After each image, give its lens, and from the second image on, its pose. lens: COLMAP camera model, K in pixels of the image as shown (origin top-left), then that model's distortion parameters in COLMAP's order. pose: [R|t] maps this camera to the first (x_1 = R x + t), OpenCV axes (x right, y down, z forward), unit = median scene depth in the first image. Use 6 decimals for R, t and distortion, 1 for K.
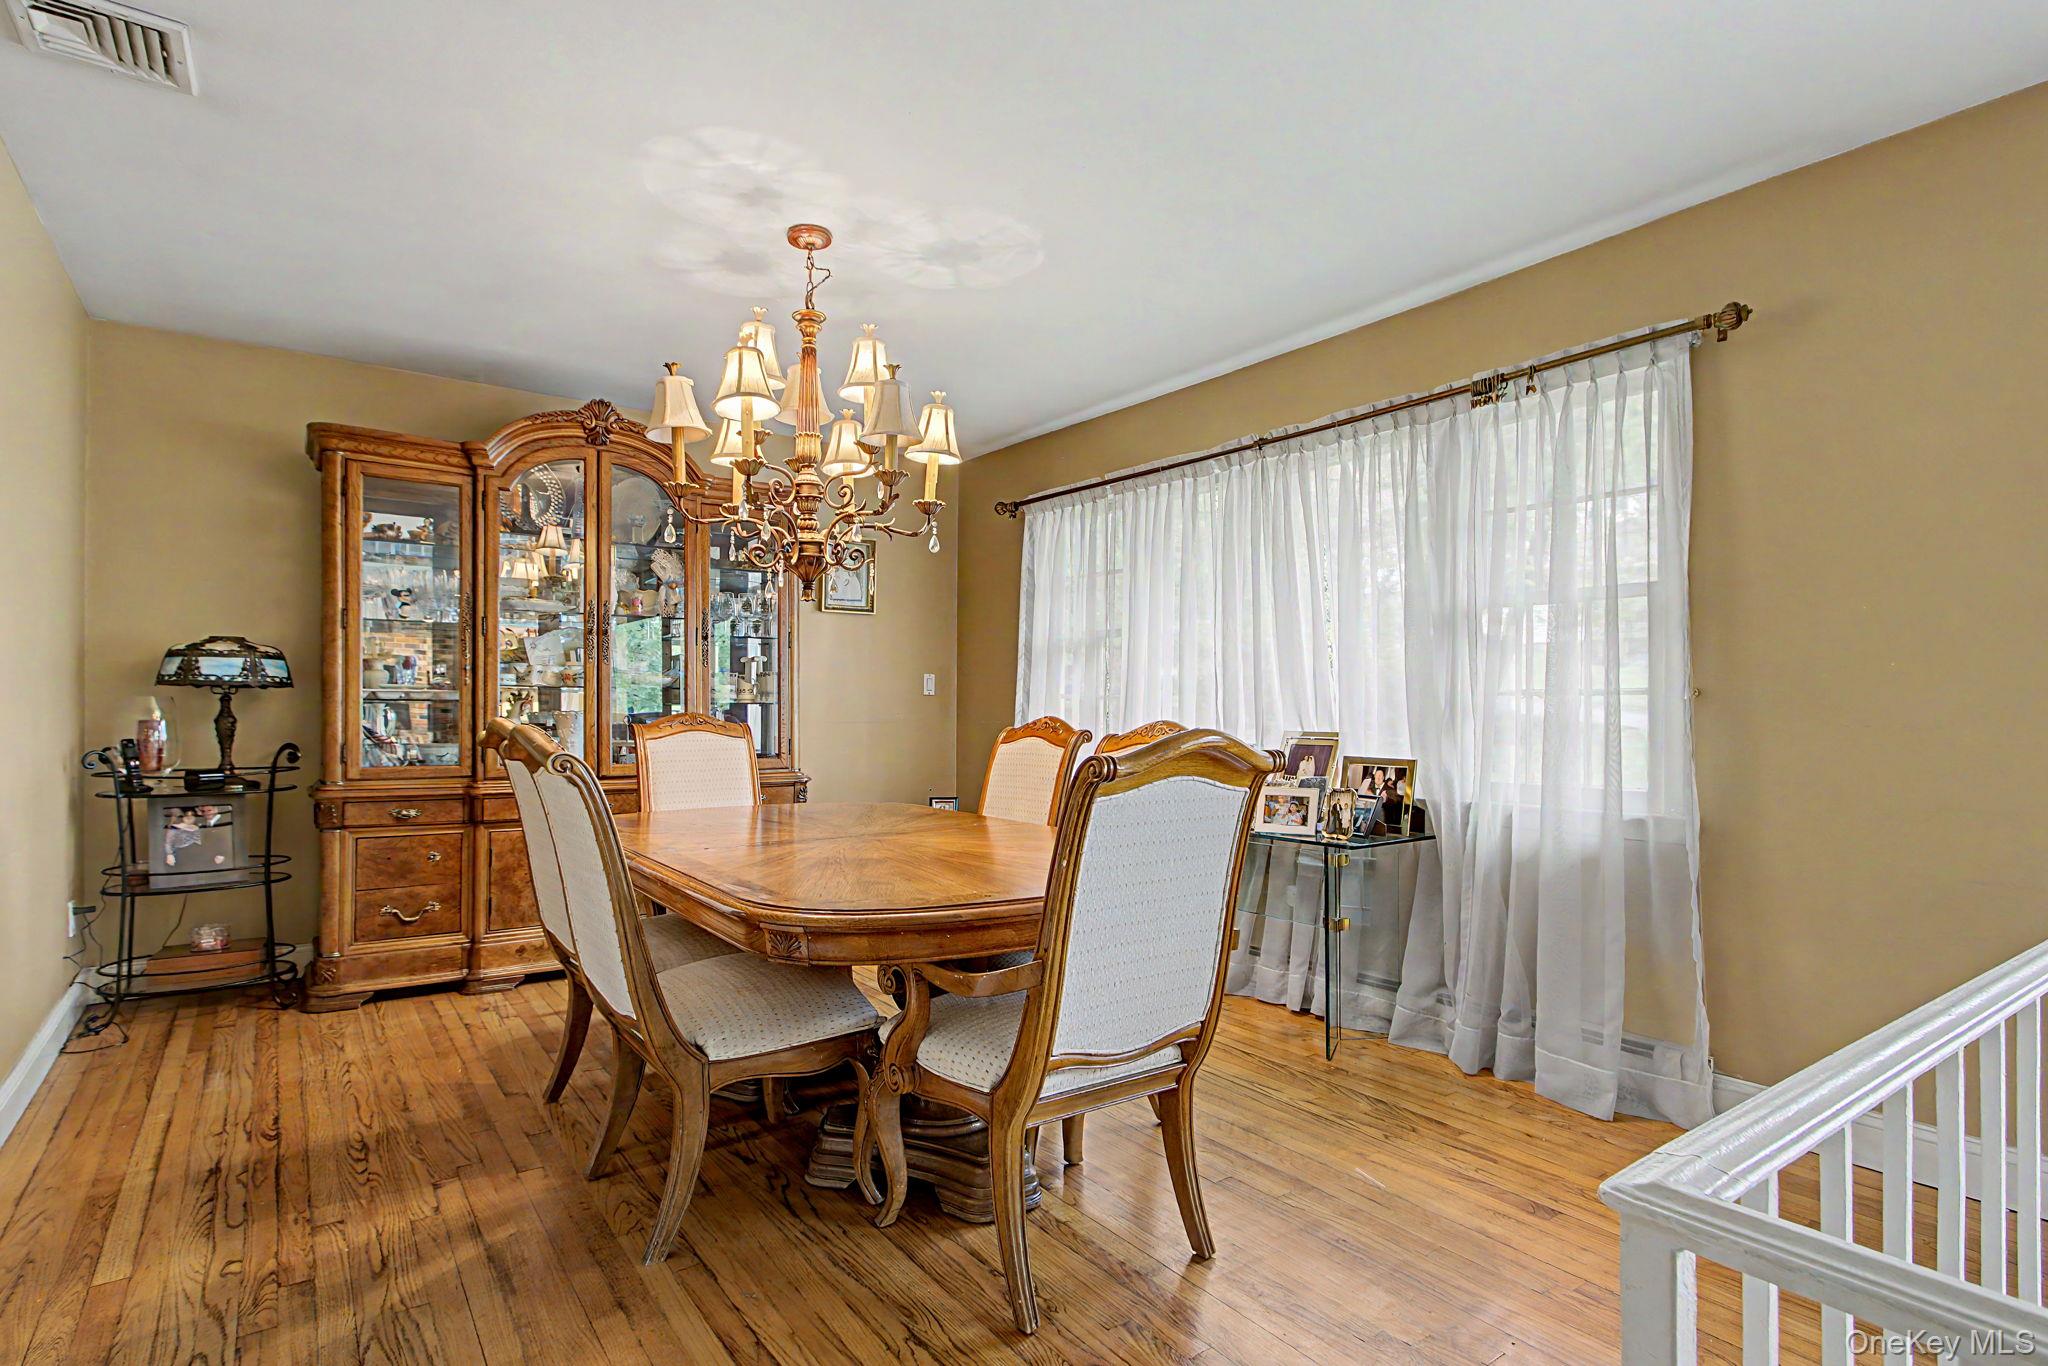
lens RADIAL K [[969.0, 0, 999.3], [0, 969.0, 686.9], [0, 0, 1]] dist [-0.011821, 0.030546]
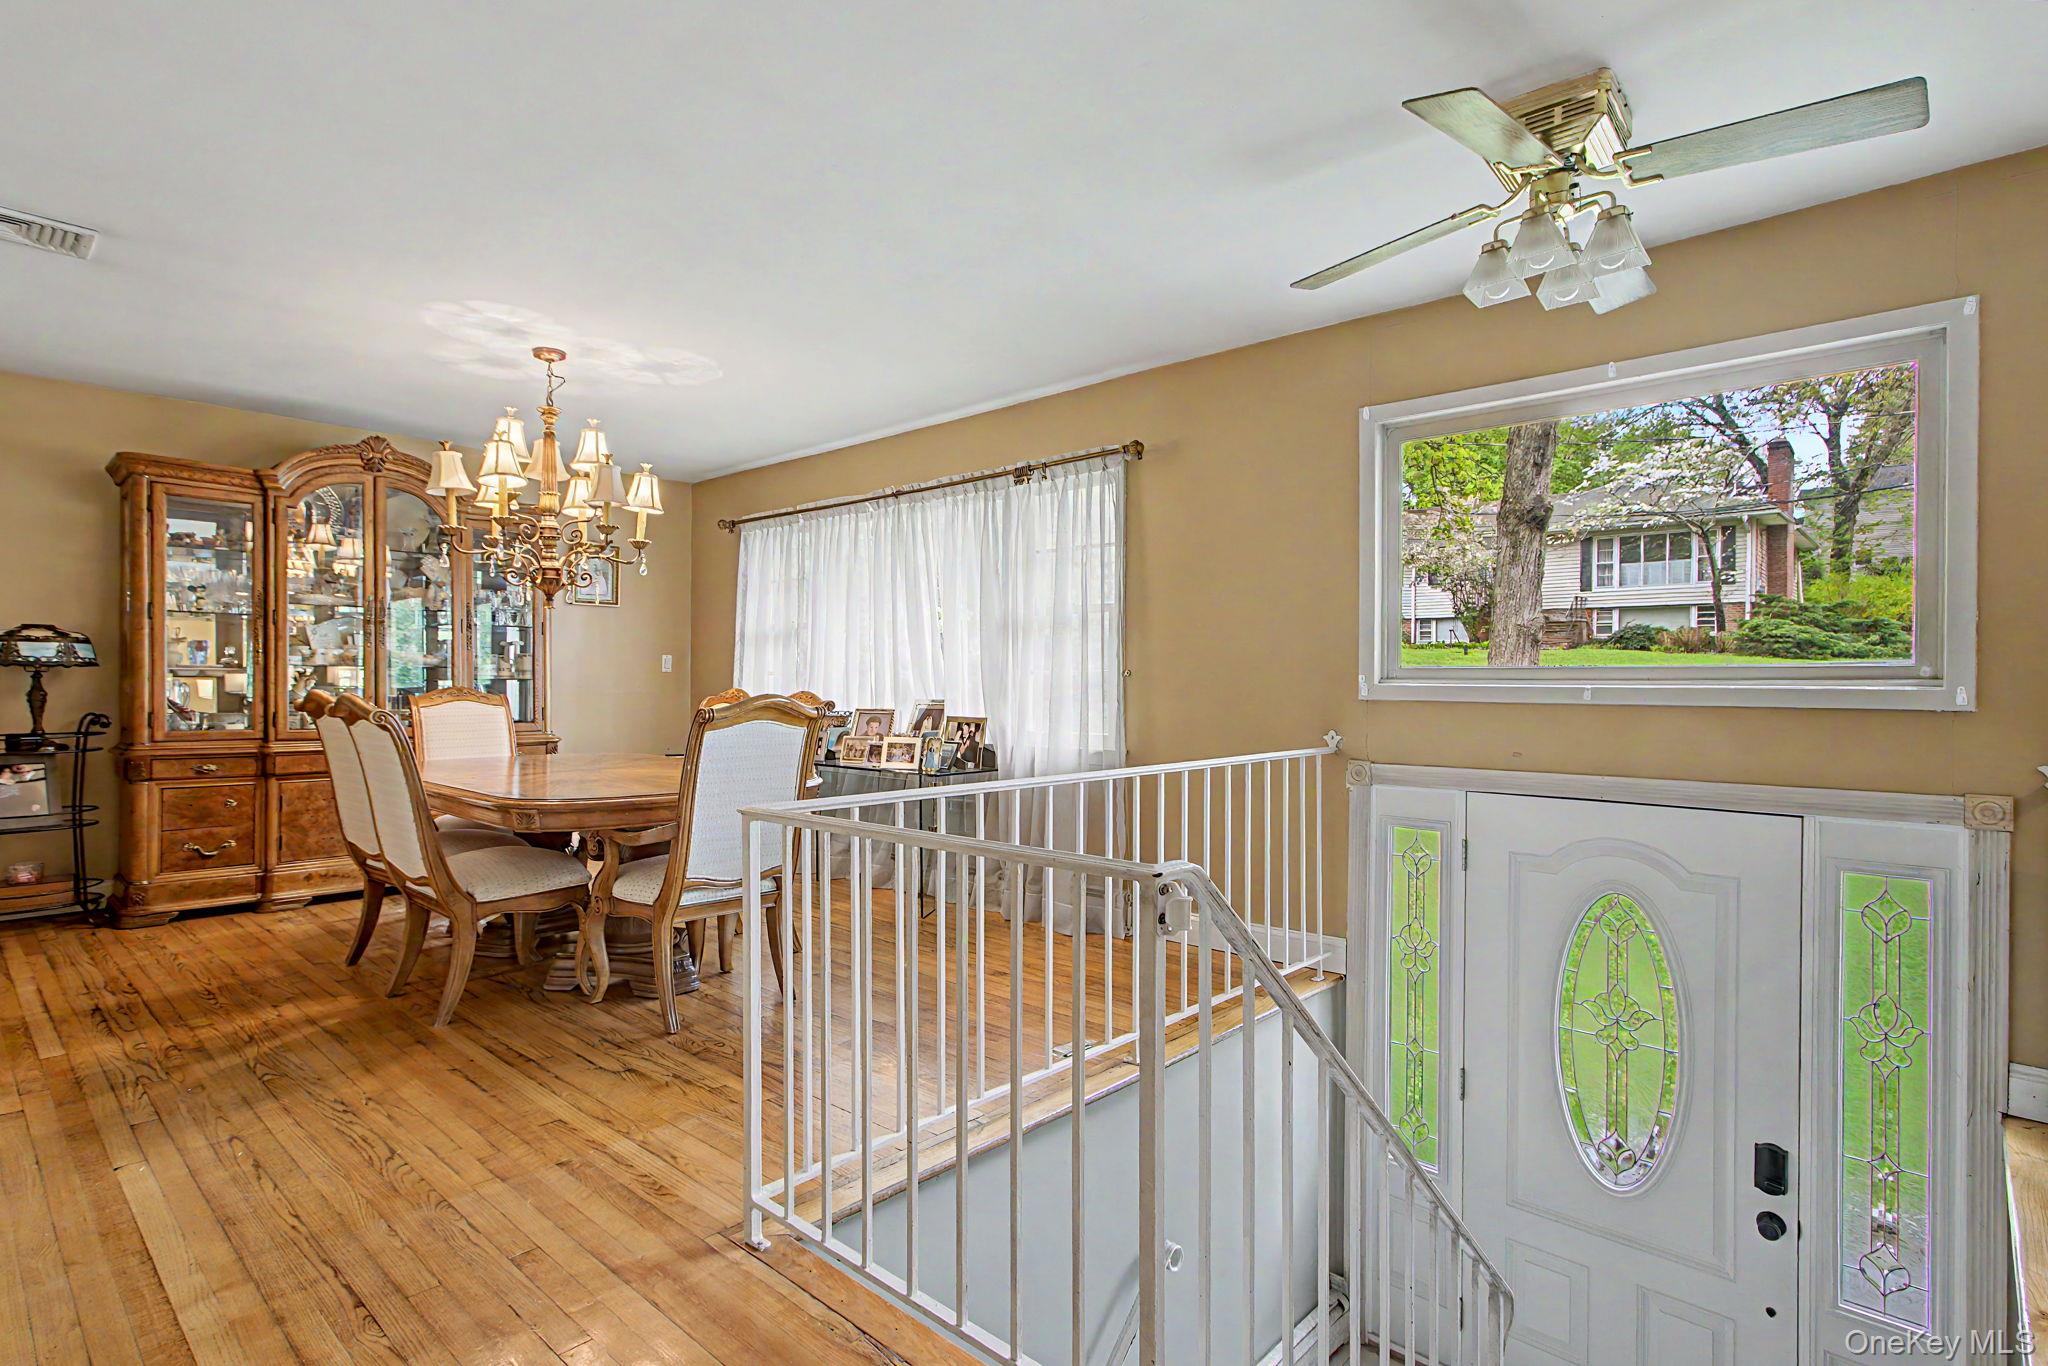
lens RADIAL K [[1010.9, 0, 975.9], [0, 1010.9, 672.5], [0, 0, 1]] dist [0.025088, 0.013758]
pose [[0.984884, 0.001431, 0.173211, 0.132288], [-0.003372, 0.999935, 0.010914, -0.009921], [-0.173184, -0.011333, 0.984824, -0.479322]]
